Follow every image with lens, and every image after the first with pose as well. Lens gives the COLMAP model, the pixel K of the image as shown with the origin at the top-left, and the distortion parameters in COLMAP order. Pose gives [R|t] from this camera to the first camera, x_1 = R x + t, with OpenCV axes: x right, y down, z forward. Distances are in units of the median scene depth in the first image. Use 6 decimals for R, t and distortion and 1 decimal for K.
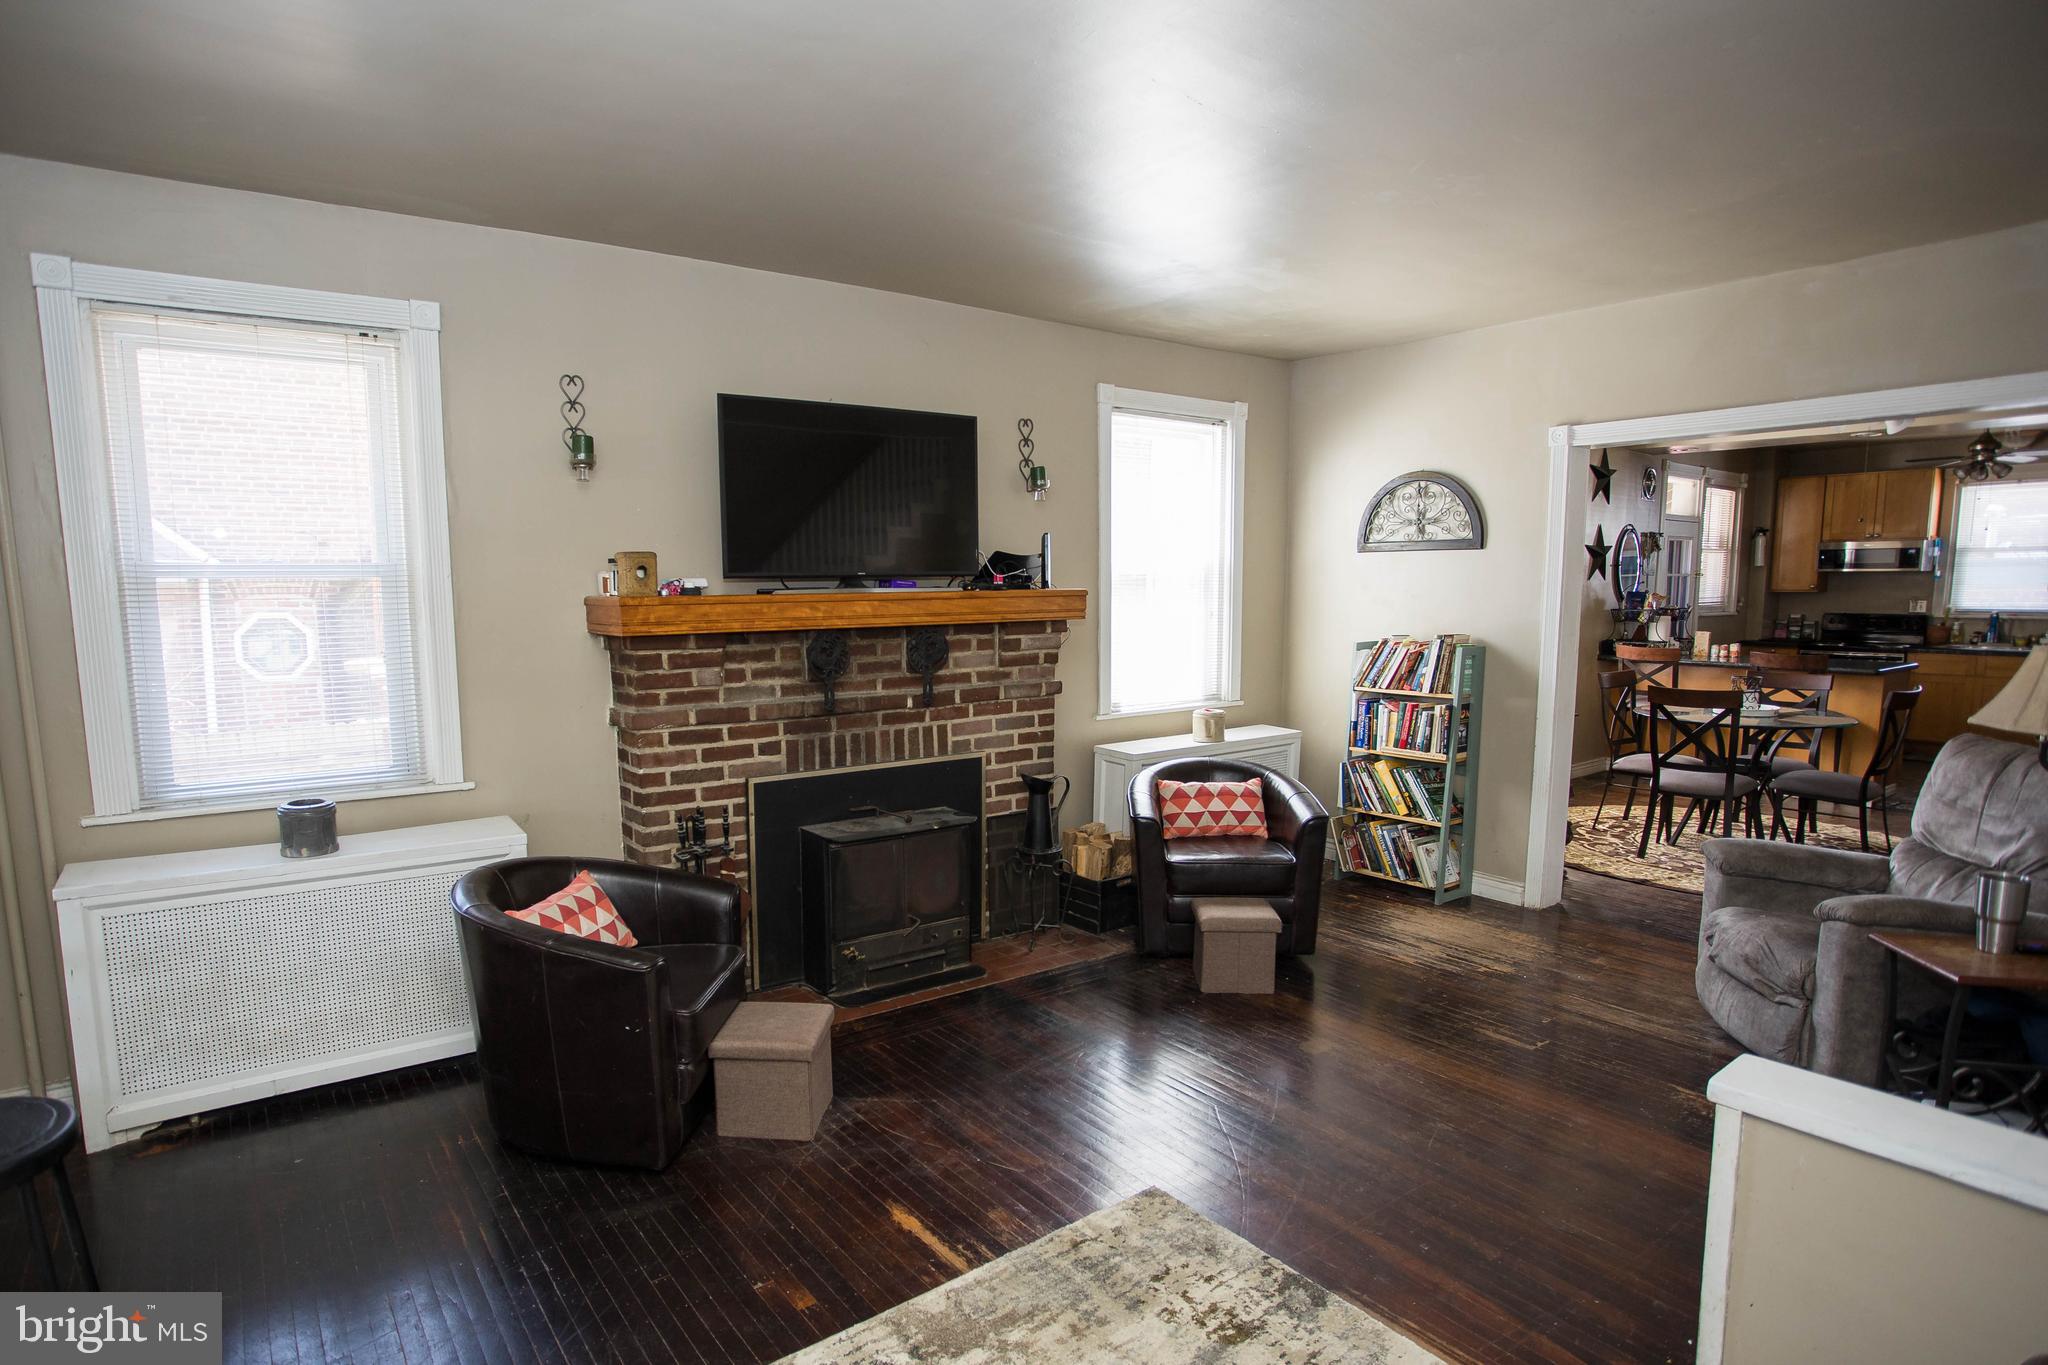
lens RADIAL K [[1105.5, 0, 991.9], [0, 1105.5, 716.5], [0, 0, 1]] dist [-0.023879, 0.002540]
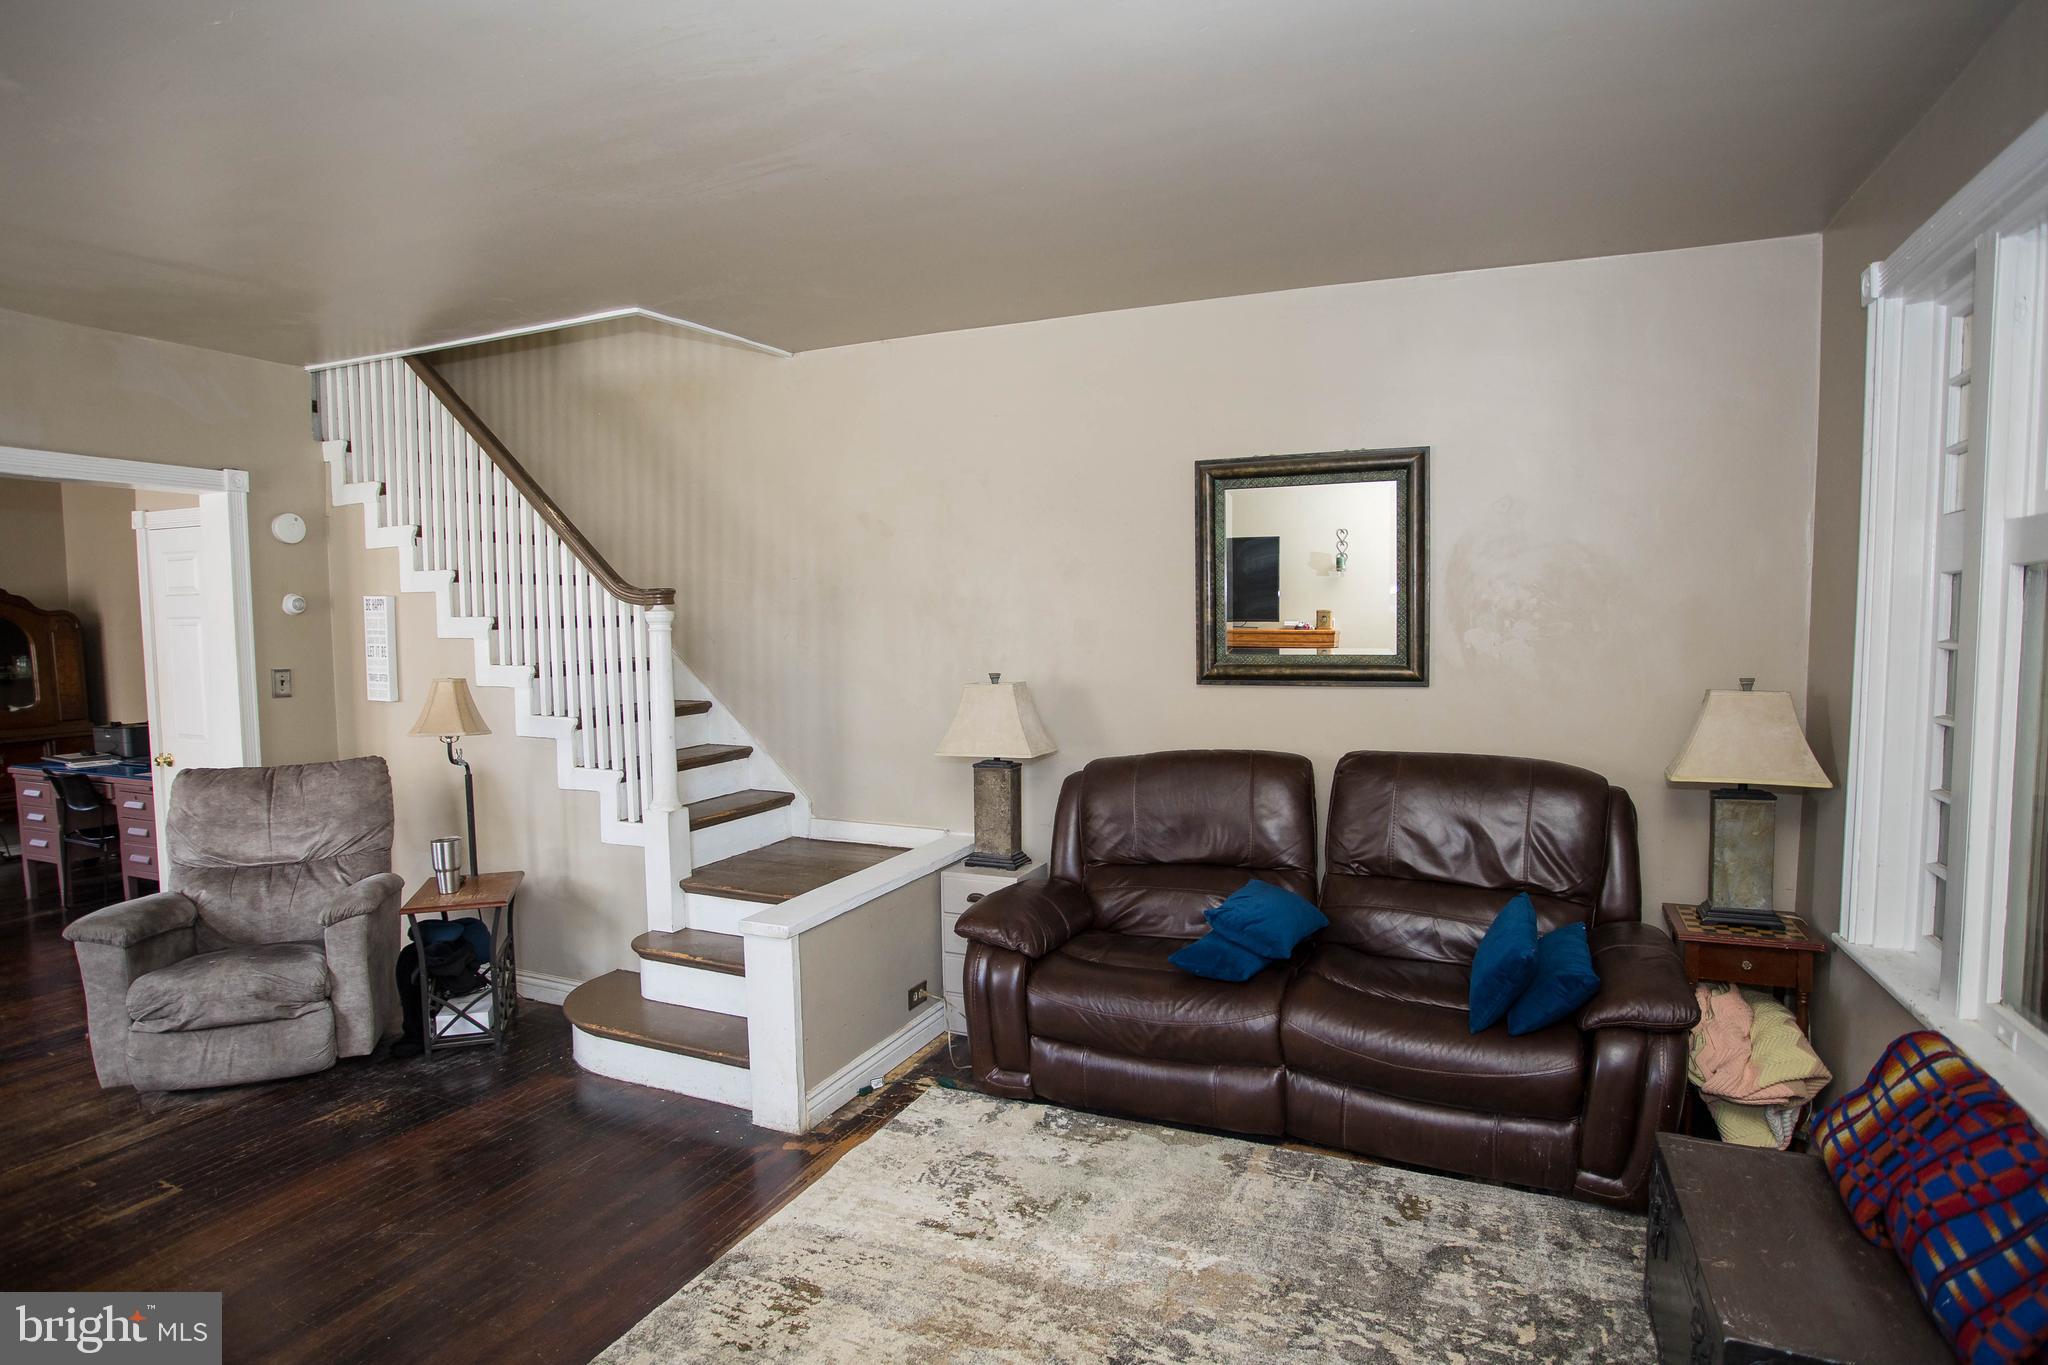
lens RADIAL K [[1054.5, 0, 1018.7], [0, 1054.5, 713.6], [0, 0, 1]] dist [-0.066899, 0.025093]
pose [[-0.482669, -0.065710, 0.873334, -0.380874], [0.114444, 0.983899, 0.137279, -0.072556], [-0.868293, 0.166208, -0.467377, 0.588895]]
